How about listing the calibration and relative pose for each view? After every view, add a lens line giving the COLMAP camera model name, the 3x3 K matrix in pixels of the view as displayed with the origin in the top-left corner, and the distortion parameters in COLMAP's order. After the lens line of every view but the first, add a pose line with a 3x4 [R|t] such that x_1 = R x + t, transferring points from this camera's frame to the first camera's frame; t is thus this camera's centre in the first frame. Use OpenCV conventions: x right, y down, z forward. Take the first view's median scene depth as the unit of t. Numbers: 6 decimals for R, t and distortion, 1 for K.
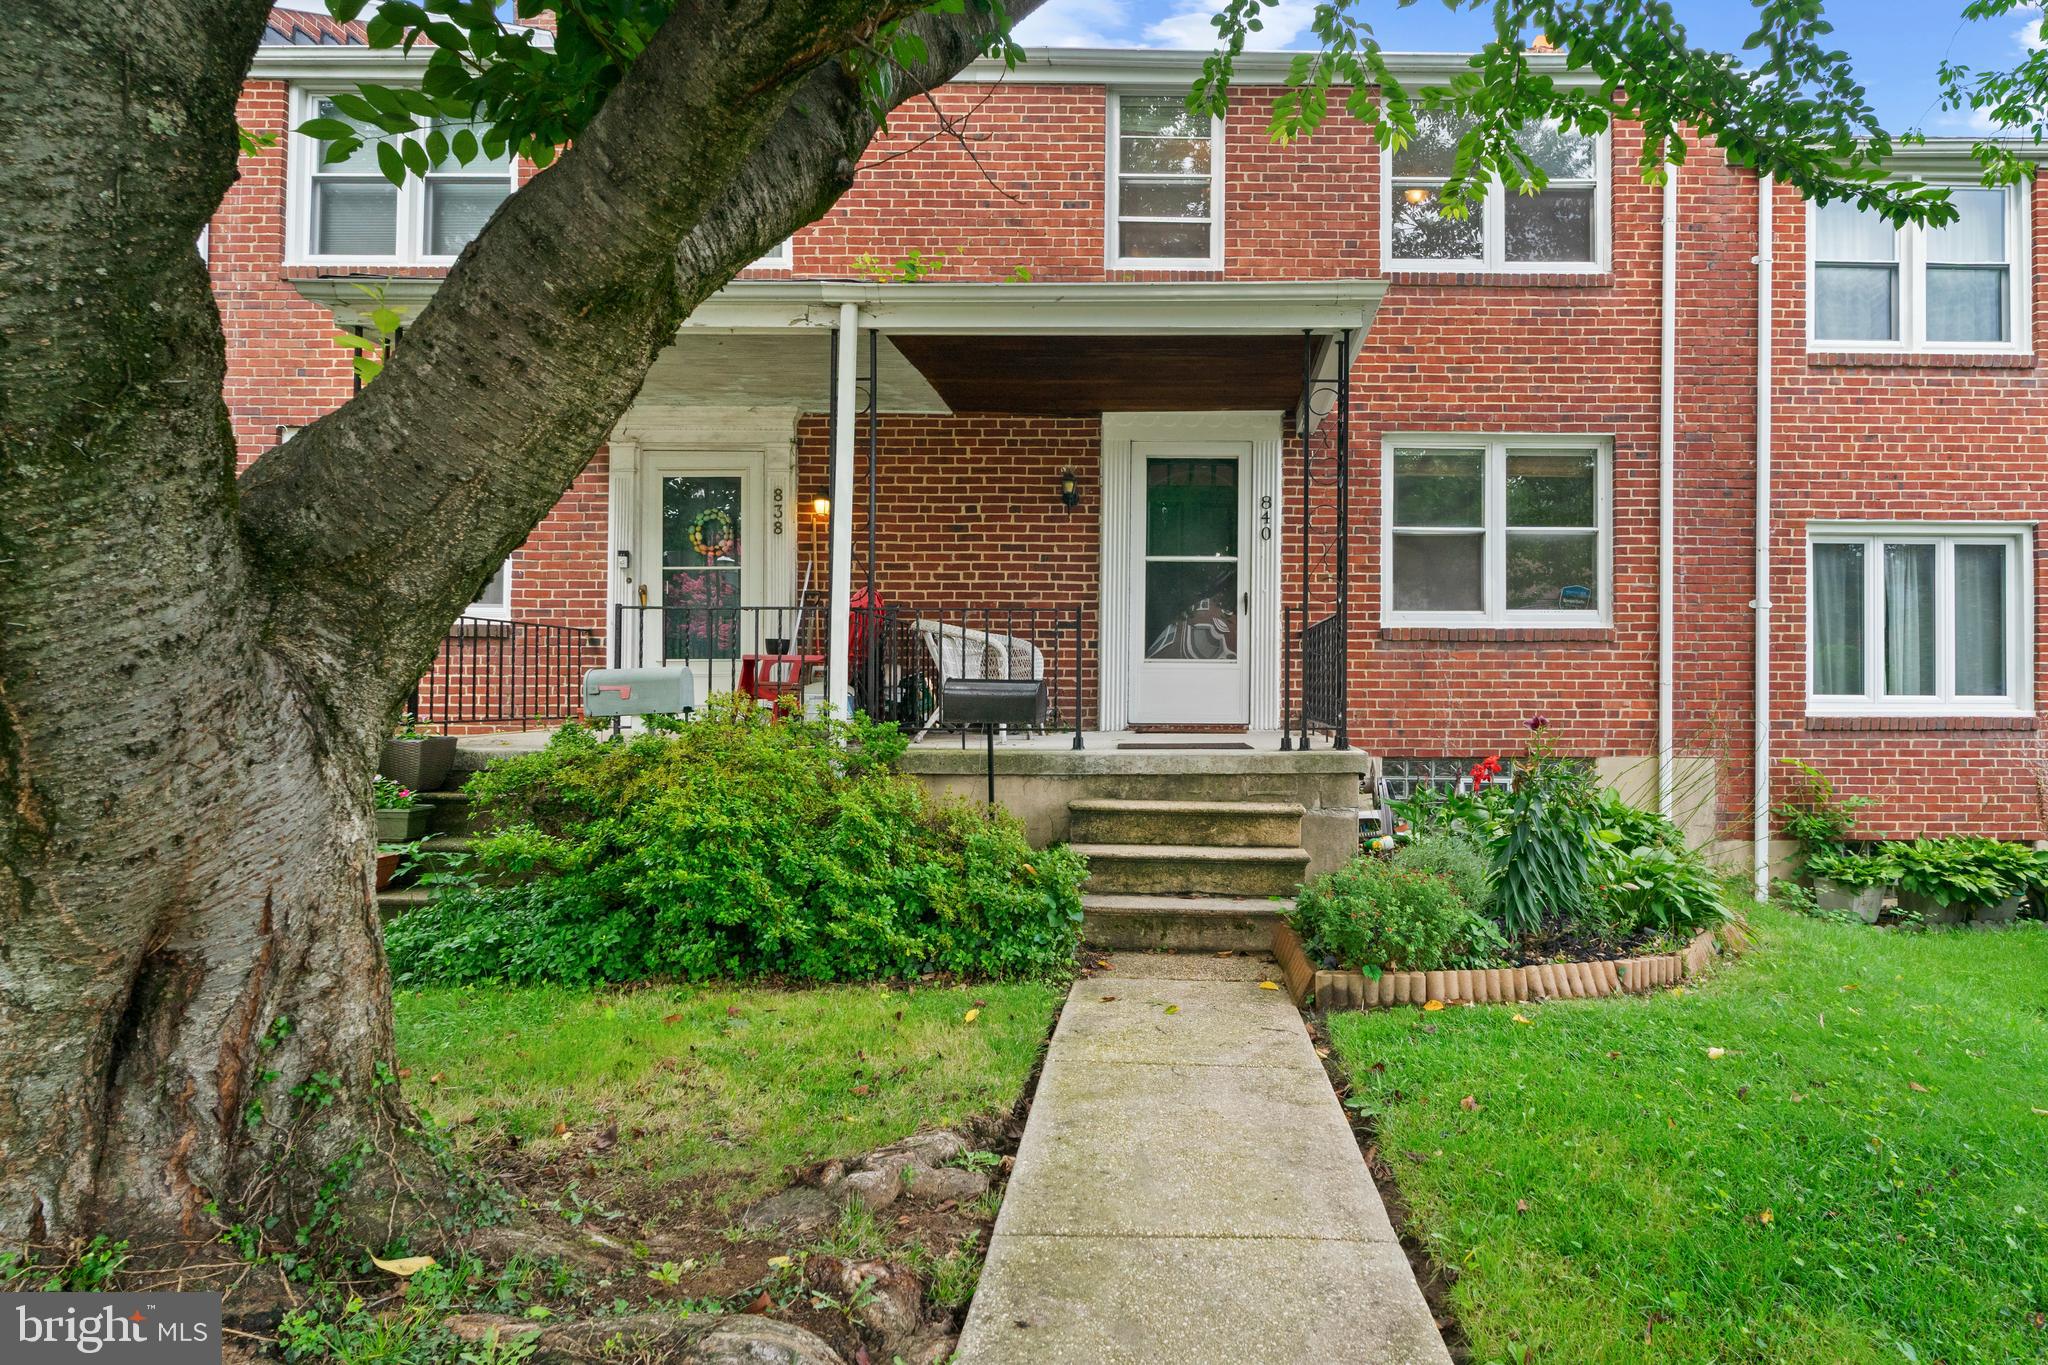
lens RADIAL K [[1044.7, 0, 1023.9], [0, 1044.7, 677.3], [0, 0, 1]] dist [-0.001367, -0.000026]
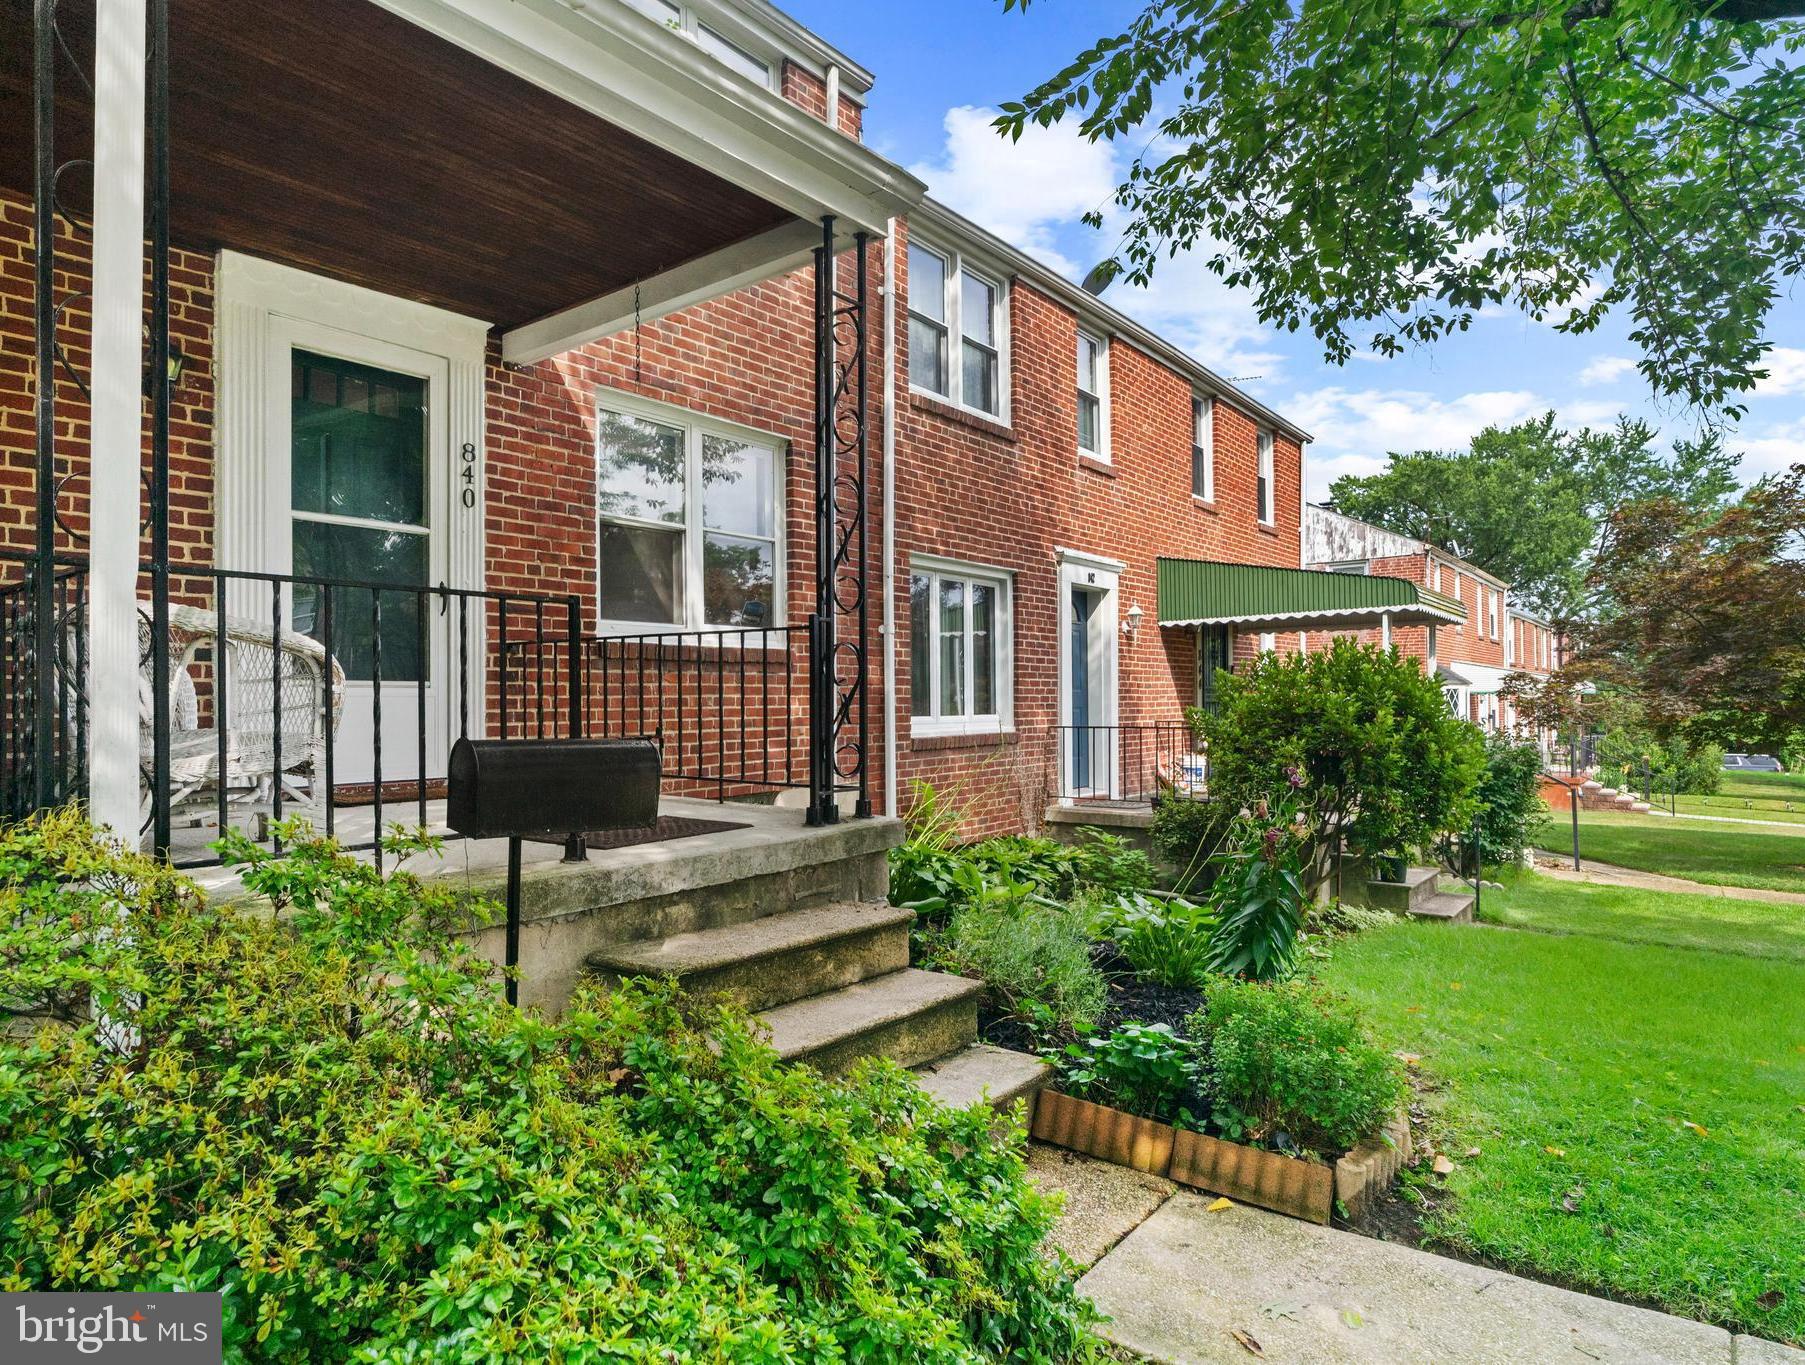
lens RADIAL K [[1220.0, 0, 888.7], [0, 1220.0, 684.9], [0, 0, 1]] dist [-0.006326, 0.003501]
pose [[0.560405, 0.000858, 0.828218, -0.271179], [-0.001448, 0.999999, -0.000056, -0.015519], [-0.828217, -0.001167, 0.560406, 0.320770]]
